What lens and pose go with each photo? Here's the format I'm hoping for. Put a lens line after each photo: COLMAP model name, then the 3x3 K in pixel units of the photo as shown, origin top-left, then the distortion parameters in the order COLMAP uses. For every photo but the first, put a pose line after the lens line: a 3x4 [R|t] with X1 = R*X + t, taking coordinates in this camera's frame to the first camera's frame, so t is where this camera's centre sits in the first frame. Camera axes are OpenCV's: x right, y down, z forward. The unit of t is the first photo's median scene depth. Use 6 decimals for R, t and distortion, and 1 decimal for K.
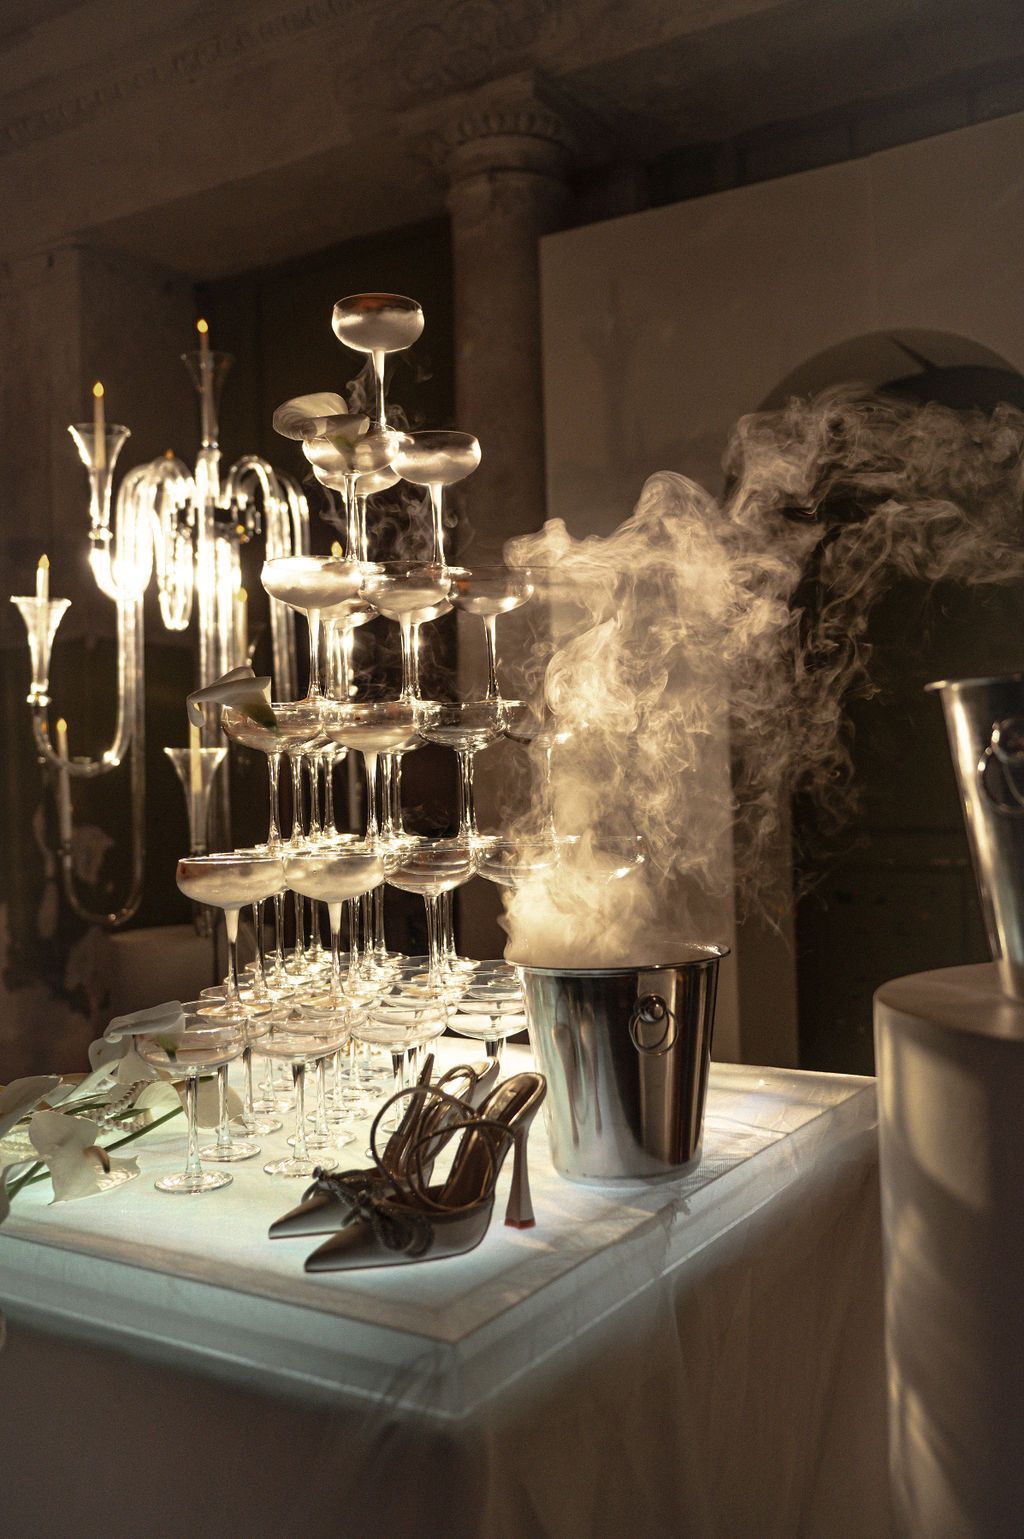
lens RADIAL K [[1421.2, 0, 525.1], [0, 1421.2, 774.4], [0, 0, 1]] dist [-0.037200, 0.000000]
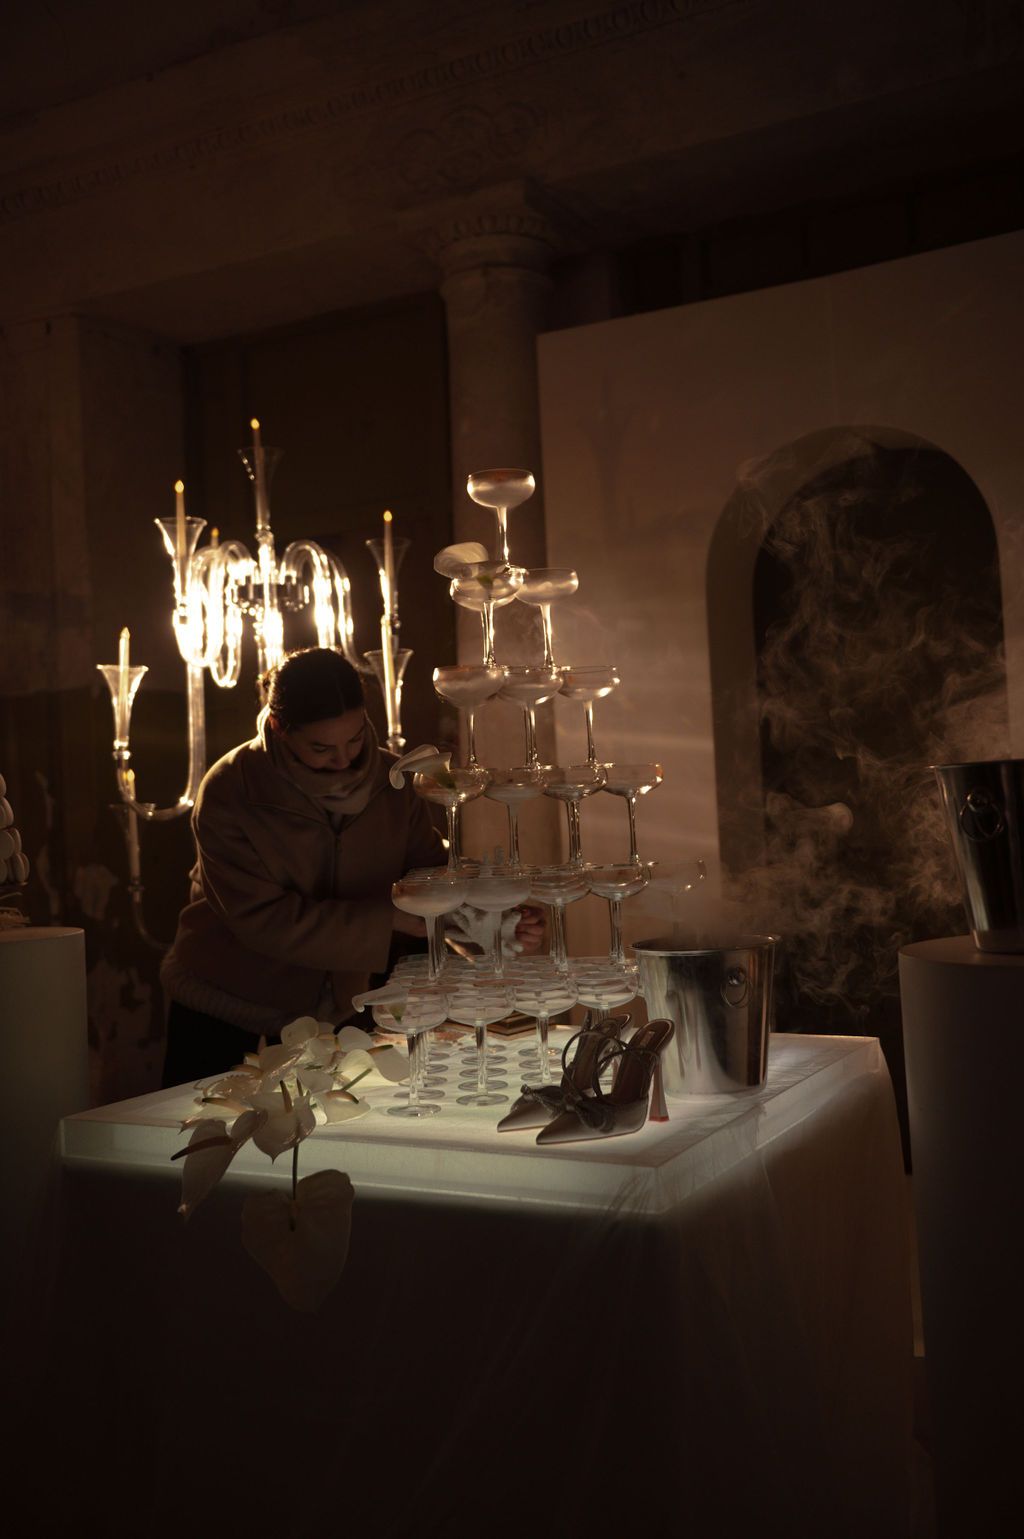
lens RADIAL K [[1497.8, 0, 518.3], [0, 1497.8, 757.6], [0, 0, 1]] dist [0.007796, 0.000000]
pose [[0.998569, -0.016926, 0.050736, -0.166117], [0.018429, 0.999401, -0.029302, -0.016523], [-0.050209, 0.030195, 0.998282, -0.432498]]
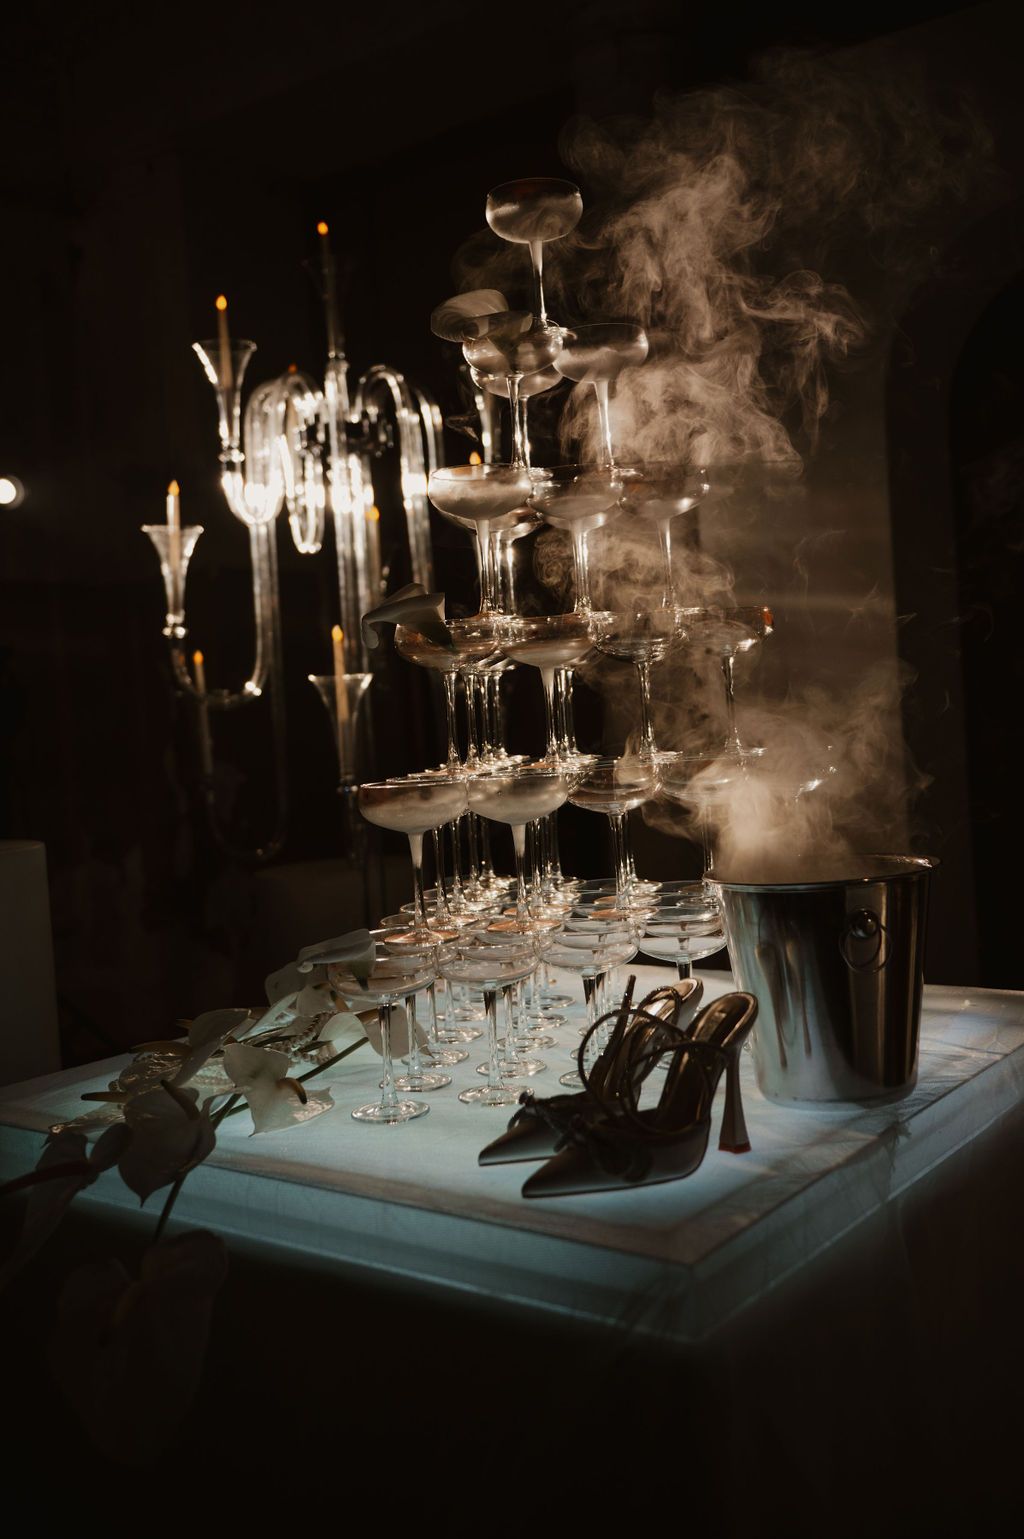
lens RADIAL K [[1497.8, 0, 513.7], [0, 1497.8, 773.2], [0, 0, 1]] dist [0.007796, 0.000000]
pose [[0.994904, -0.032925, -0.095300, -0.035004], [0.037772, 0.998059, 0.049511, 0.004372], [0.093485, -0.052858, 0.994217, -0.012017]]
